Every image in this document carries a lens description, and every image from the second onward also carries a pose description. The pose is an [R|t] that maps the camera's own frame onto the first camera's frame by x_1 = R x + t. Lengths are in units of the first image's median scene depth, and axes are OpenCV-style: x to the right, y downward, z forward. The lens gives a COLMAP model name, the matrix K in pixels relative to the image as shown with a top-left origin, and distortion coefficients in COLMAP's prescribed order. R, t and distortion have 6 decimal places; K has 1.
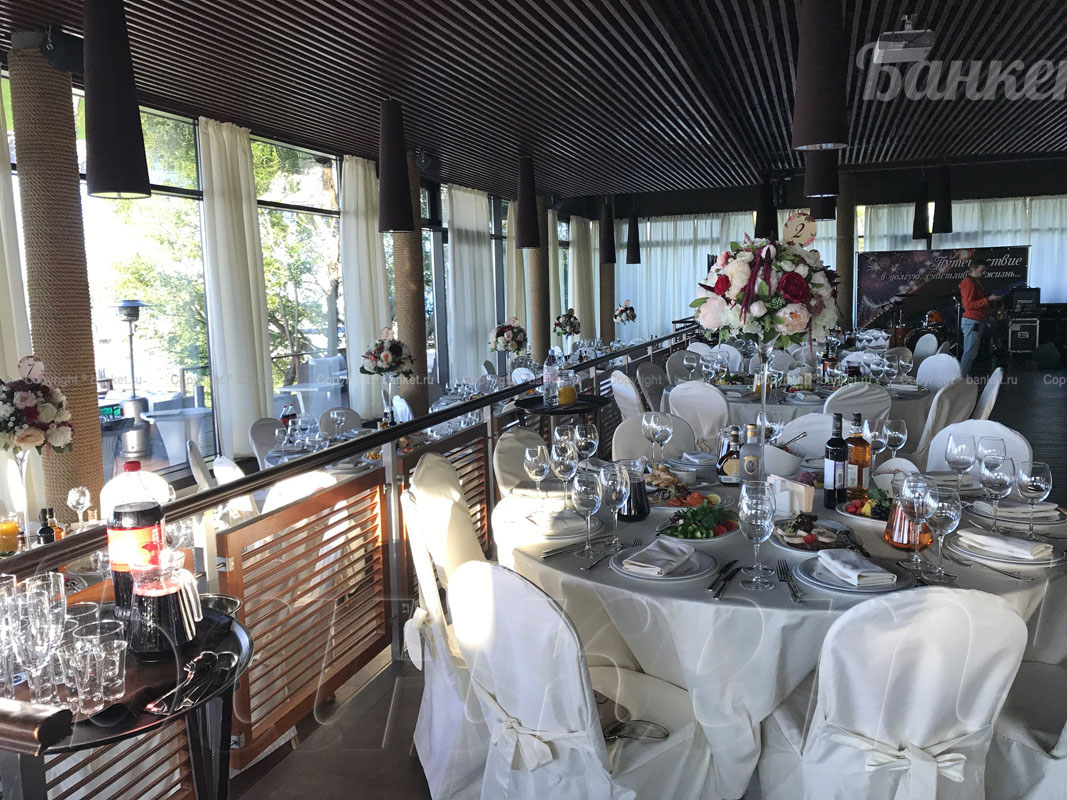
lens RADIAL K [[878.7, 0, 533.5], [0, 878.7, 400.0], [0, 0, 1]] dist [-0.003802, -0.007551]
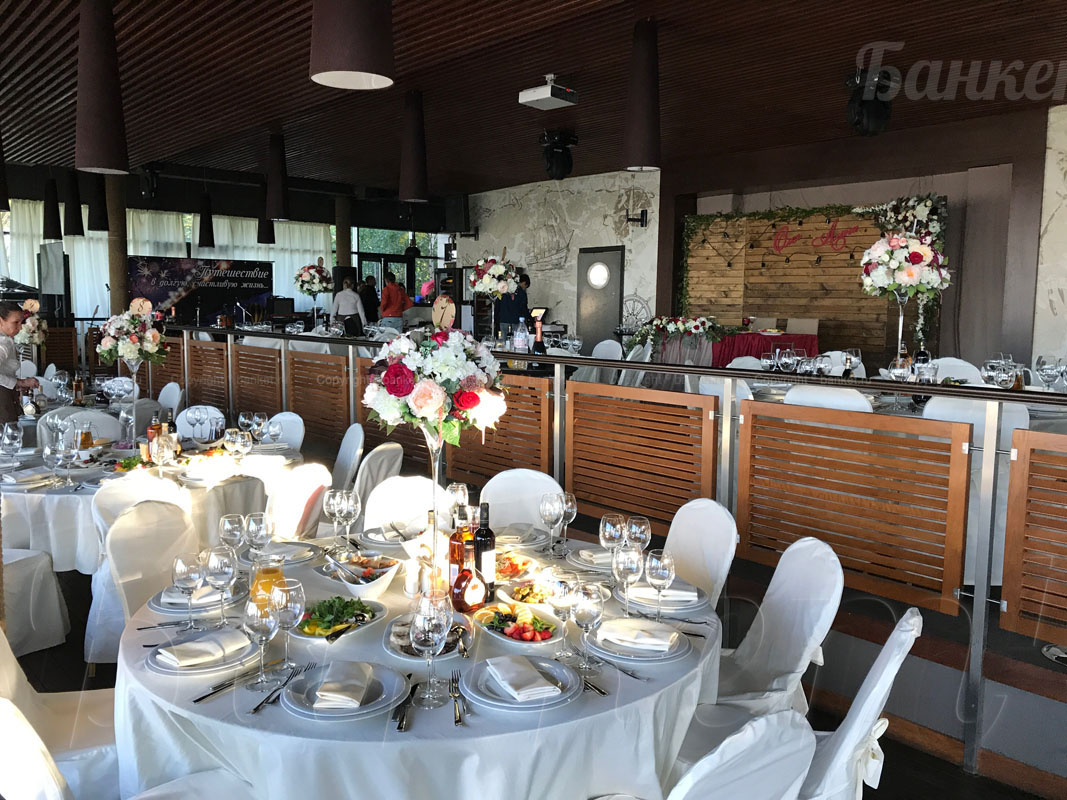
lens RADIAL K [[871.9, 0, 528.6], [0, 871.9, 383.8], [0, 0, 1]] dist [0.053010, -0.074103]
pose [[0.510327, -0.045137, 0.858795, -0.252085], [0.080500, 0.996744, 0.004551, 0.005548], [-0.856204, 0.066810, 0.512299, 0.130290]]
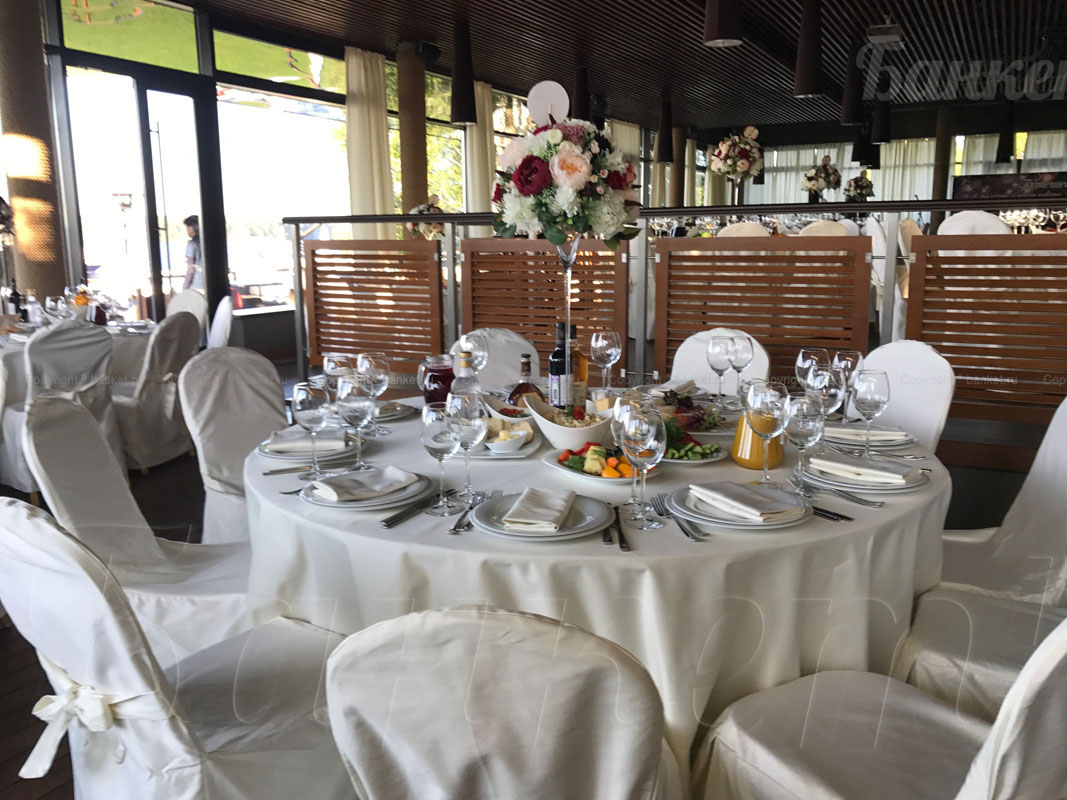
lens RADIAL K [[878.7, 0, 533.5], [0, 878.7, 400.0], [0, 0, 1]] dist [-0.003802, -0.007551]
pose [[0.984998, 0.043011, -0.167123, 0.022269], [-0.032056, 0.997190, 0.067706, 0.072822], [0.169565, -0.061333, 0.983609, -0.283959]]
